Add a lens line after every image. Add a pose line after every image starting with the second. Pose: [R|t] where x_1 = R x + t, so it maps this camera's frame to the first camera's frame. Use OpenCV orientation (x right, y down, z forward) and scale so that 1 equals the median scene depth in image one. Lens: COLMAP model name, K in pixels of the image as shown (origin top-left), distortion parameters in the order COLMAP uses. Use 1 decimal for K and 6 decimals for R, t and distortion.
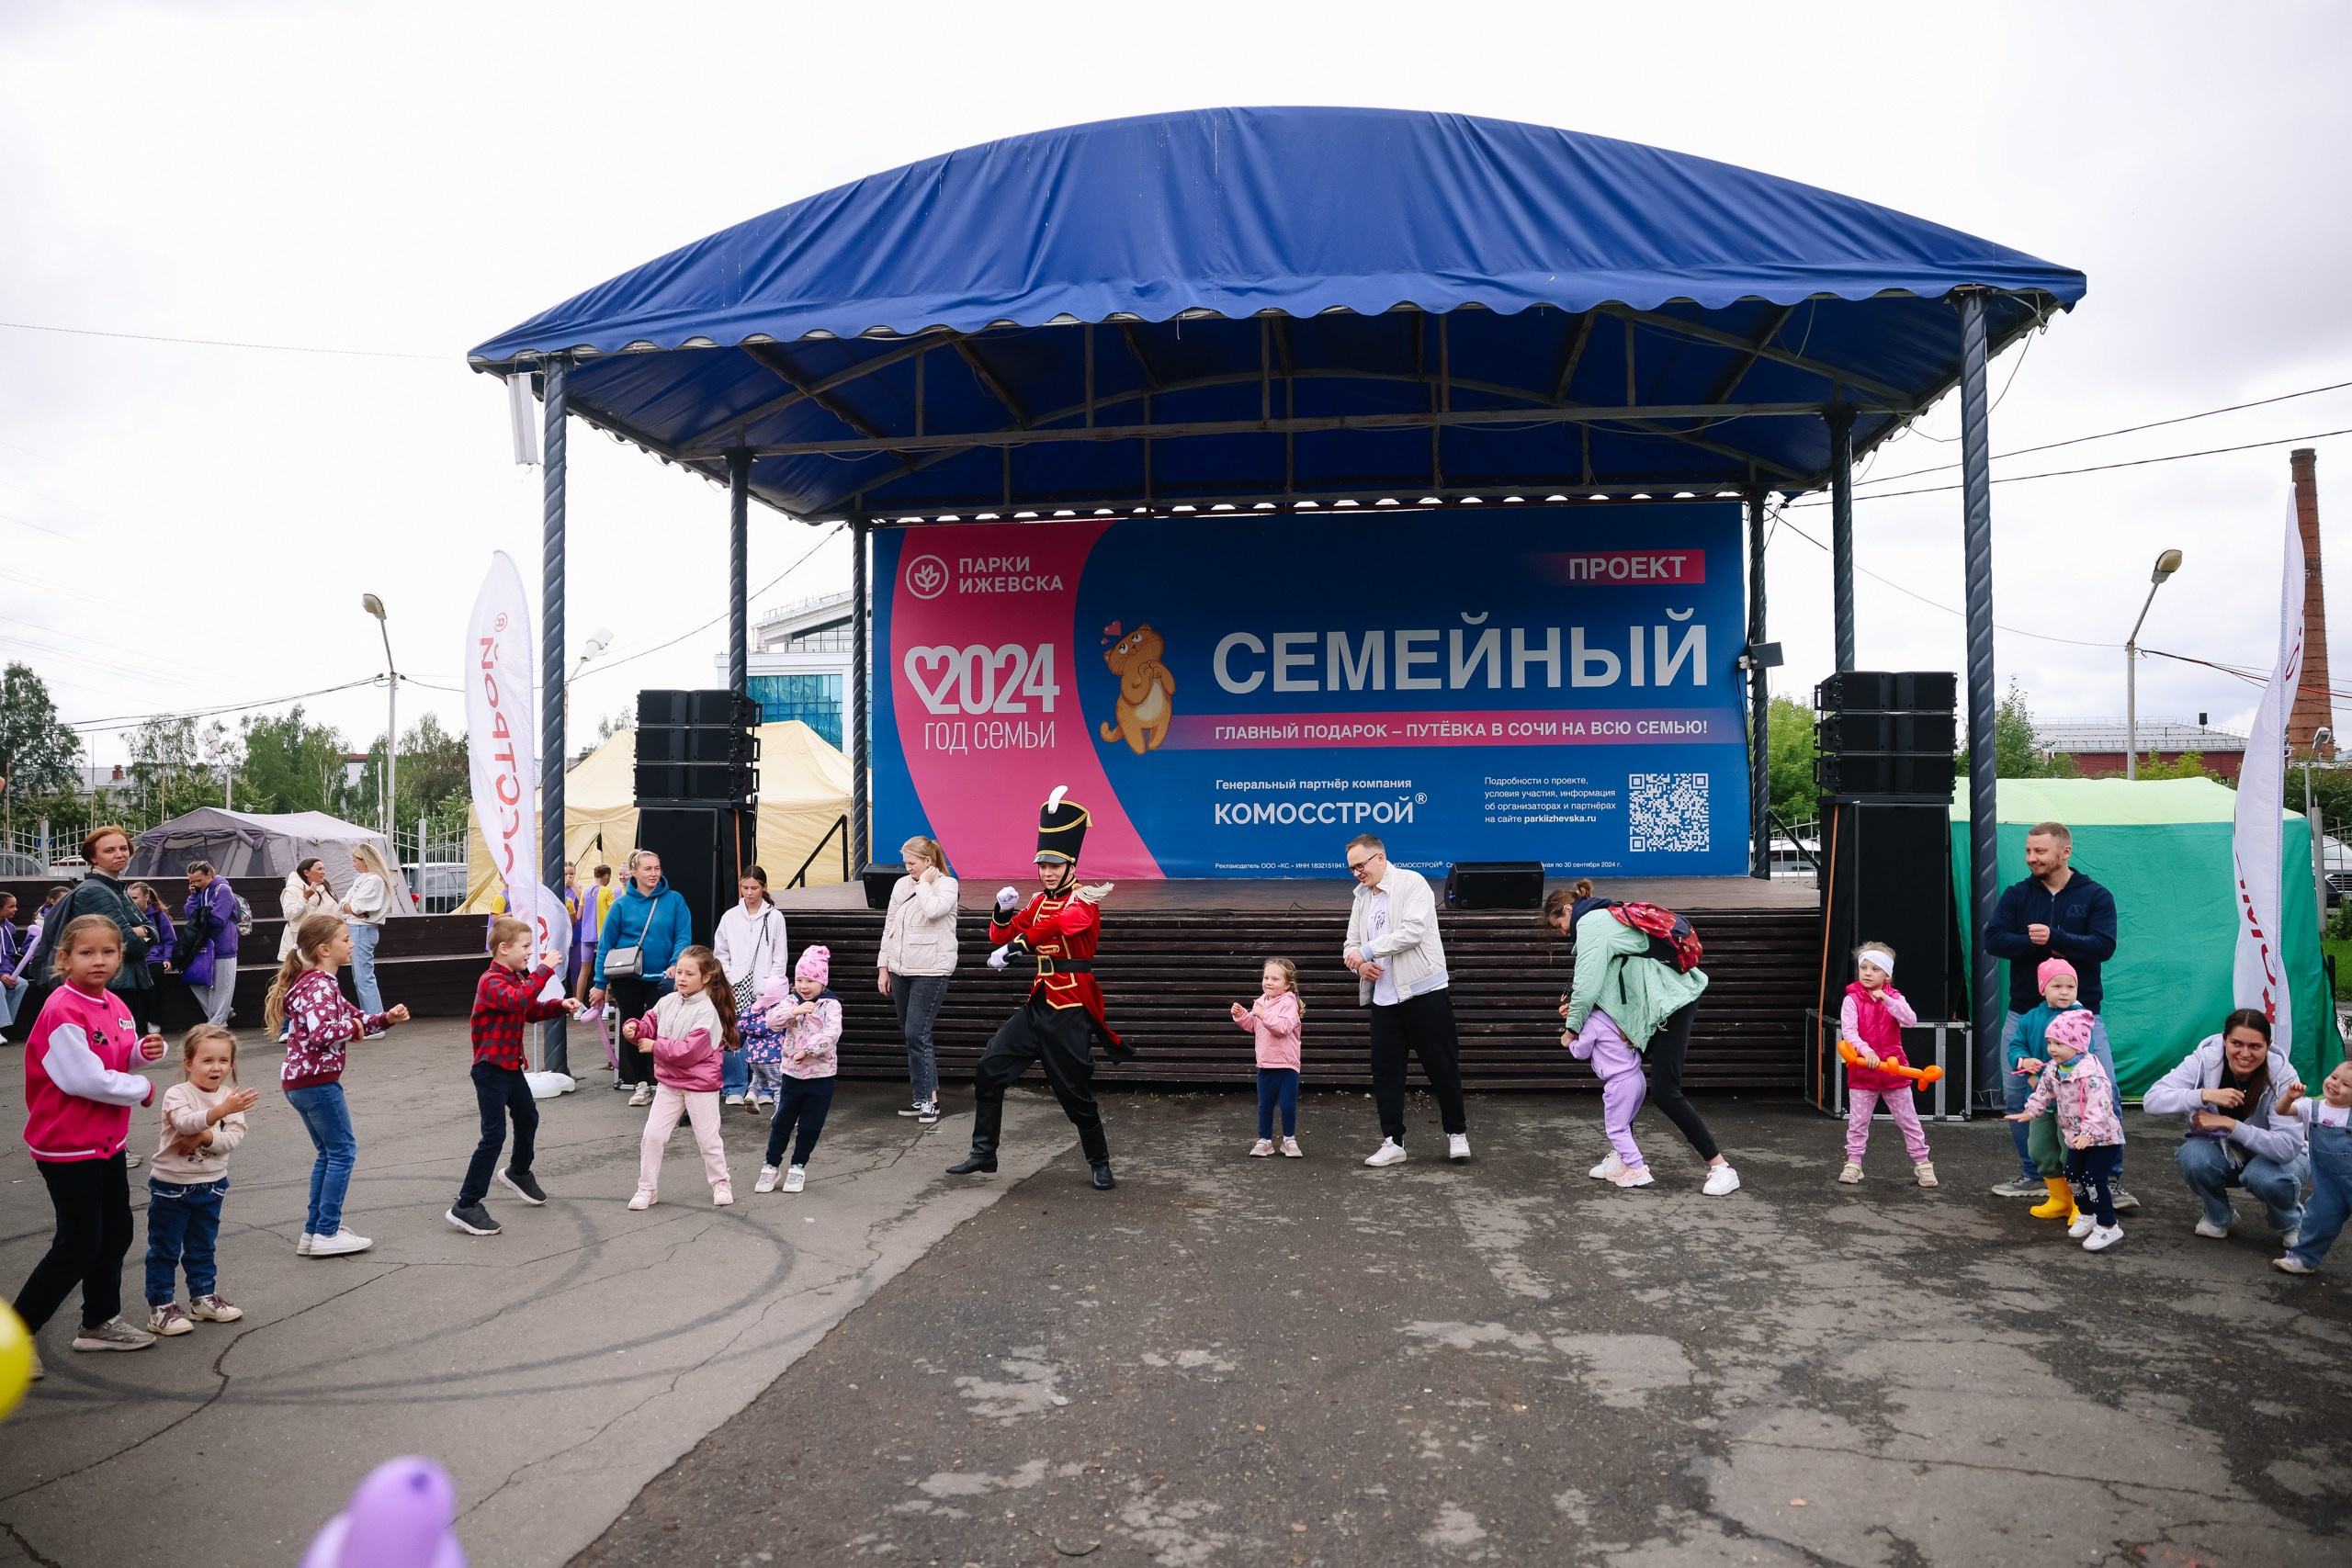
lens RADIAL K [[1606.3, 0, 1176.0], [0, 1606.3, 784.0], [0, 0, 1]] dist [-0.110528, 0.089168]
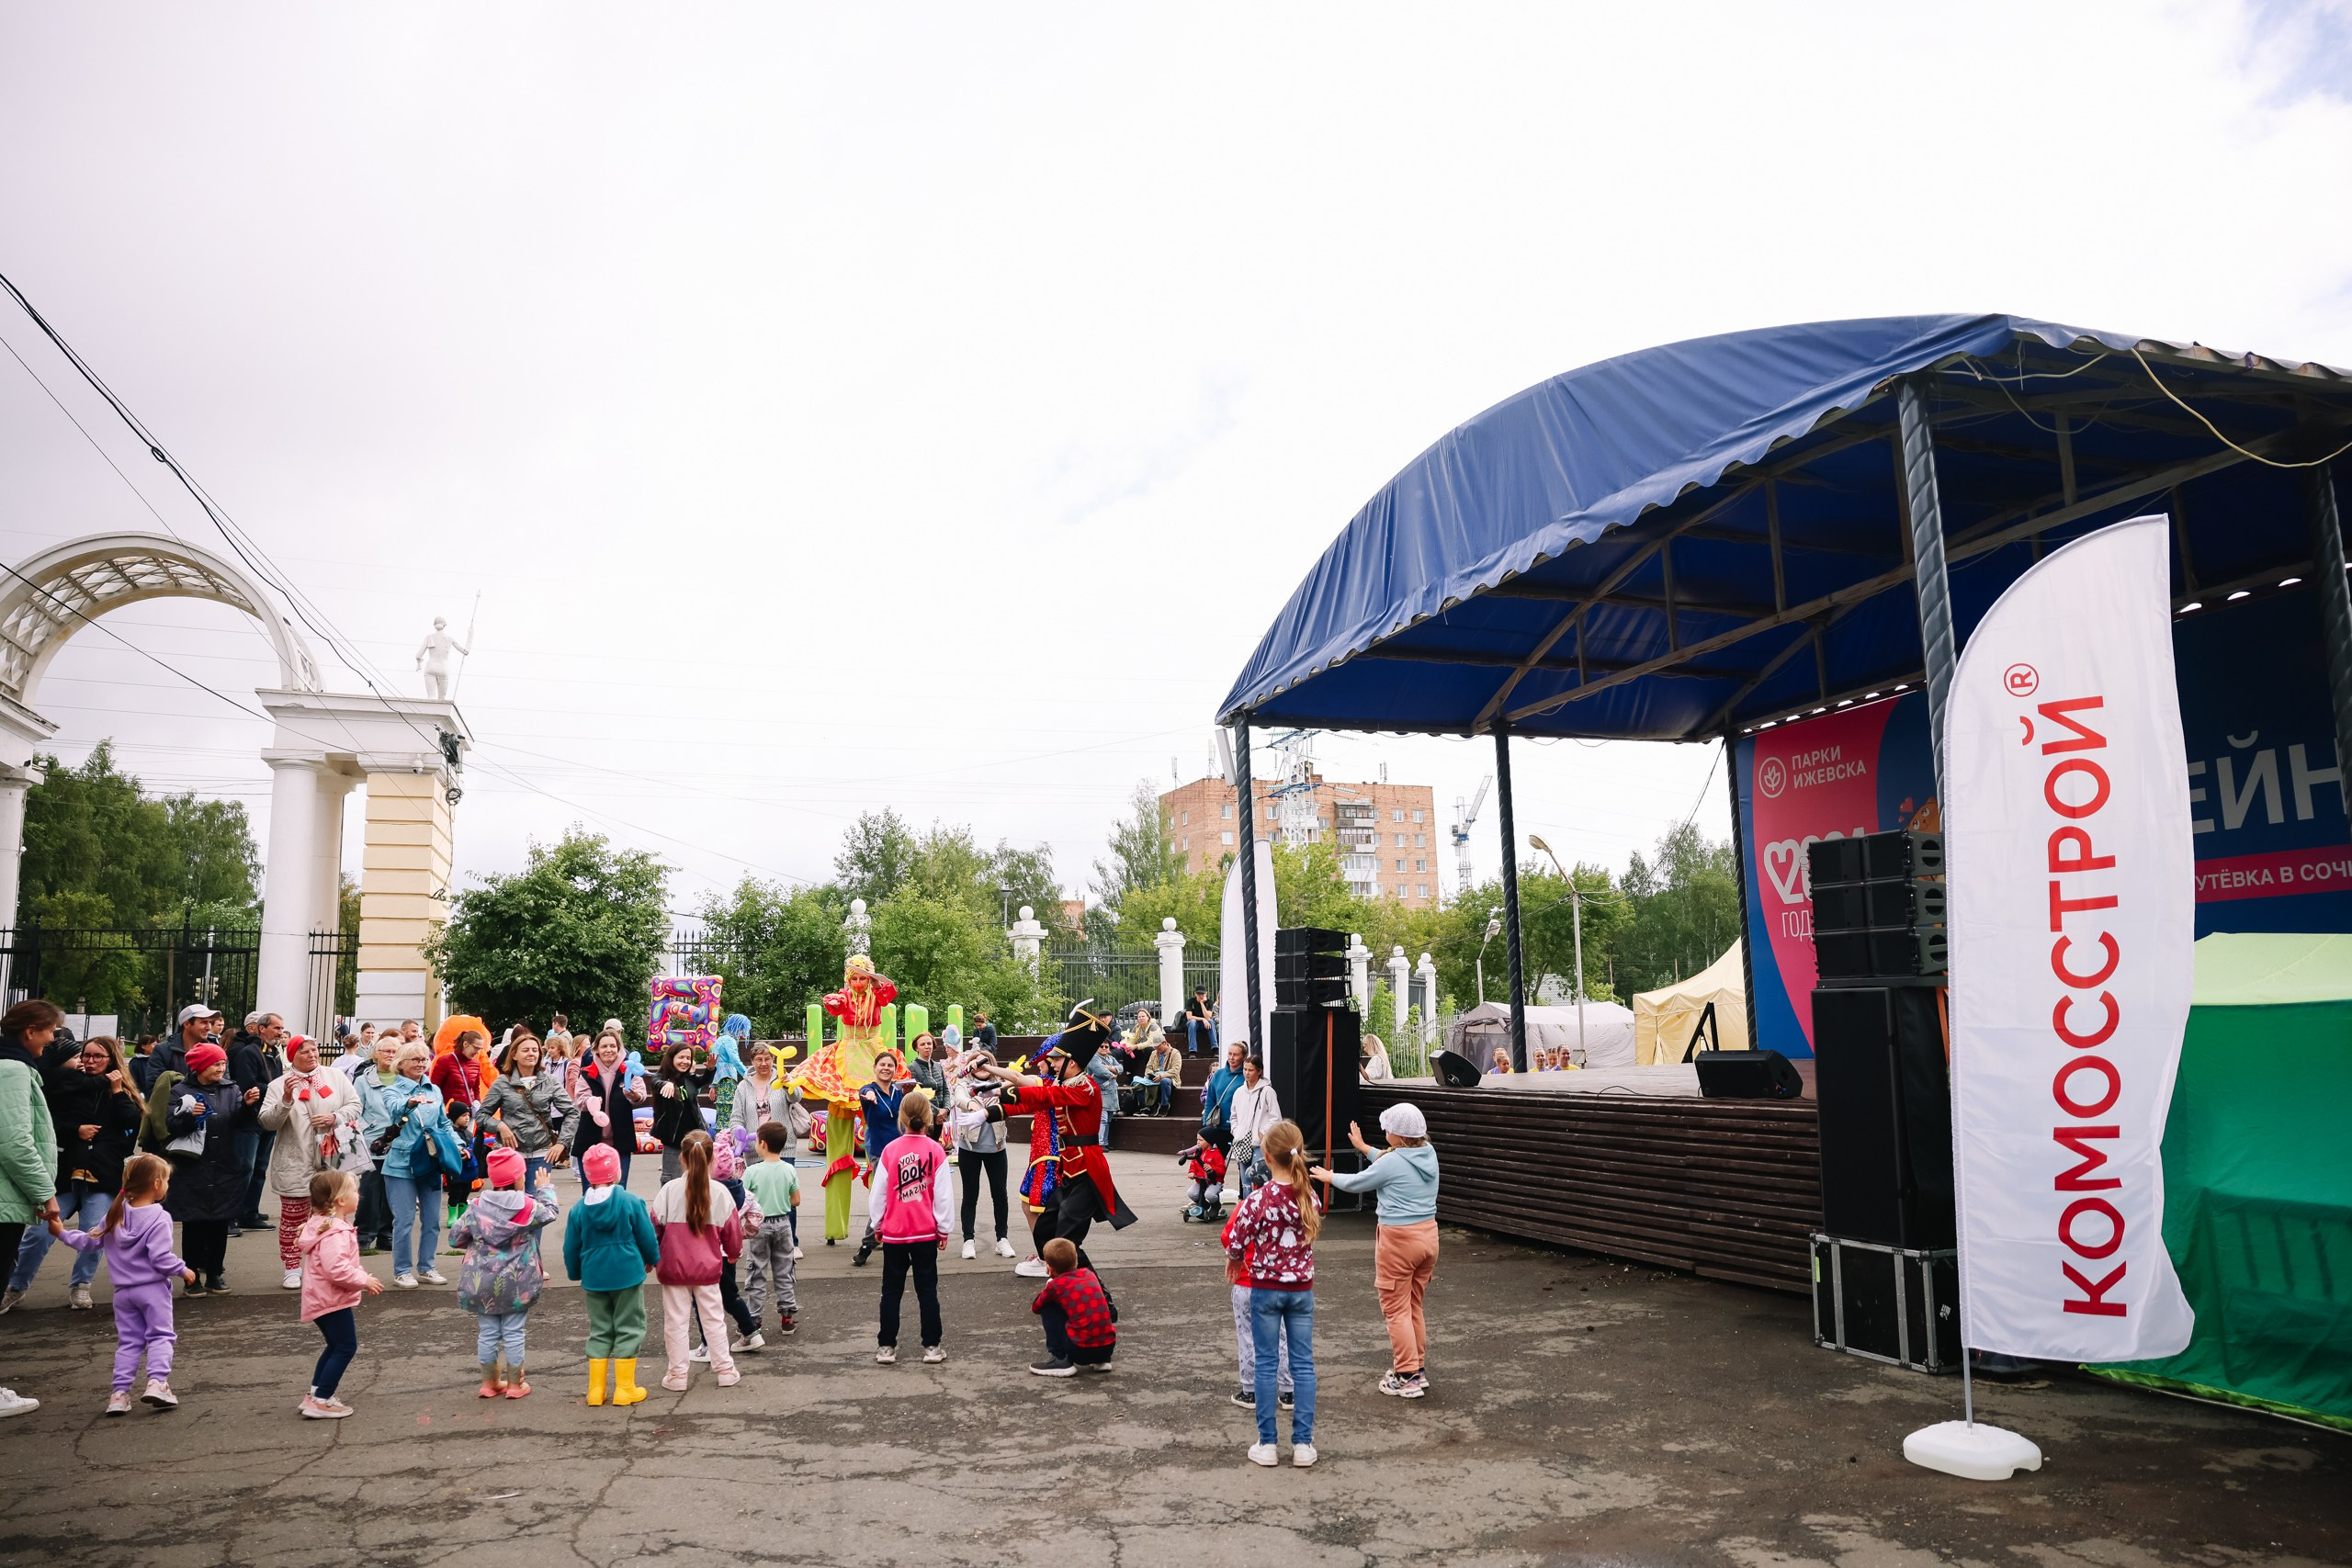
lens RADIAL K [[1606.0, 0, 1174.4], [0, 1606.0, 788.7], [0, 0, 1]] dist [-0.113142, 0.092224]
pose [[0.465050, -0.136035, -0.874770, 0.624599], [0.043683, 0.990446, -0.130800, 0.000405], [0.884206, 0.022616, 0.466549, 0.150557]]
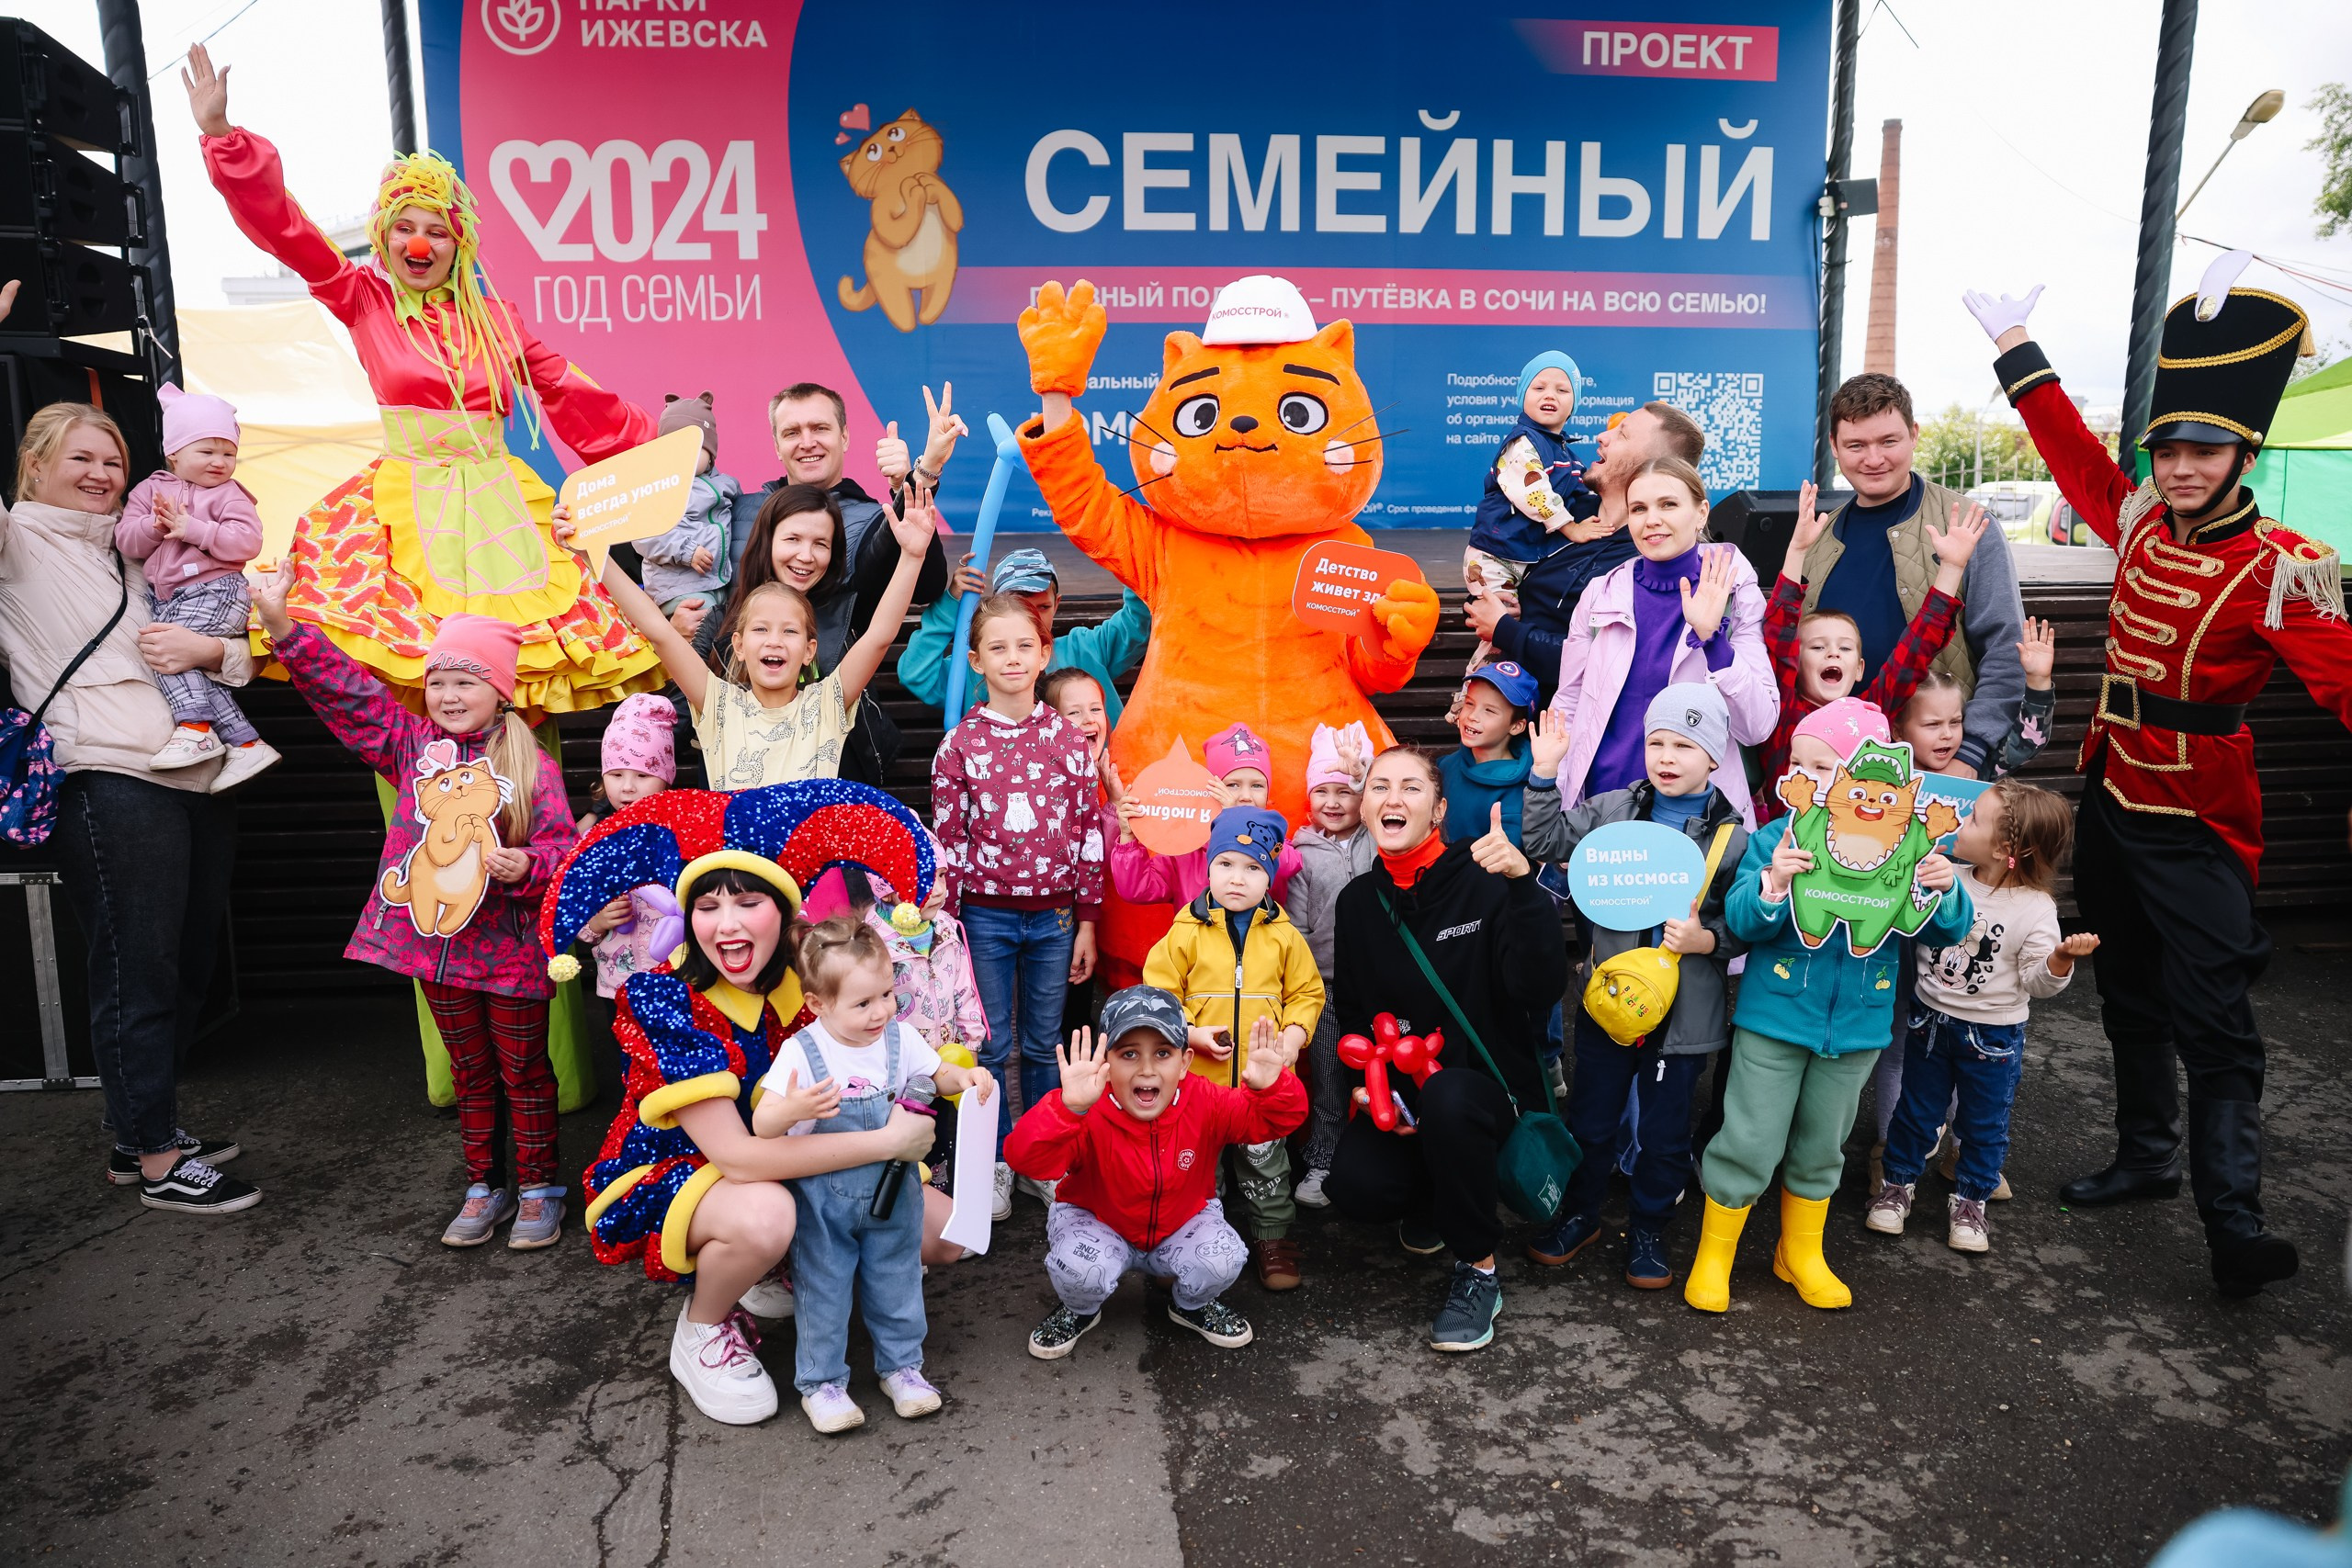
lens RADIAL K [[1601.8, 0, 1177.3], [0, 1601.8, 780.1], [0, 0, 1]] dist [-0.111124, 0.088356]
pose [[0.970084, -0.047774, 0.238022, -0.076673], [-0.002734, 0.978234, 0.207485, 0.024186], [-0.242753, -0.201928, 0.948839, 0.378429]]
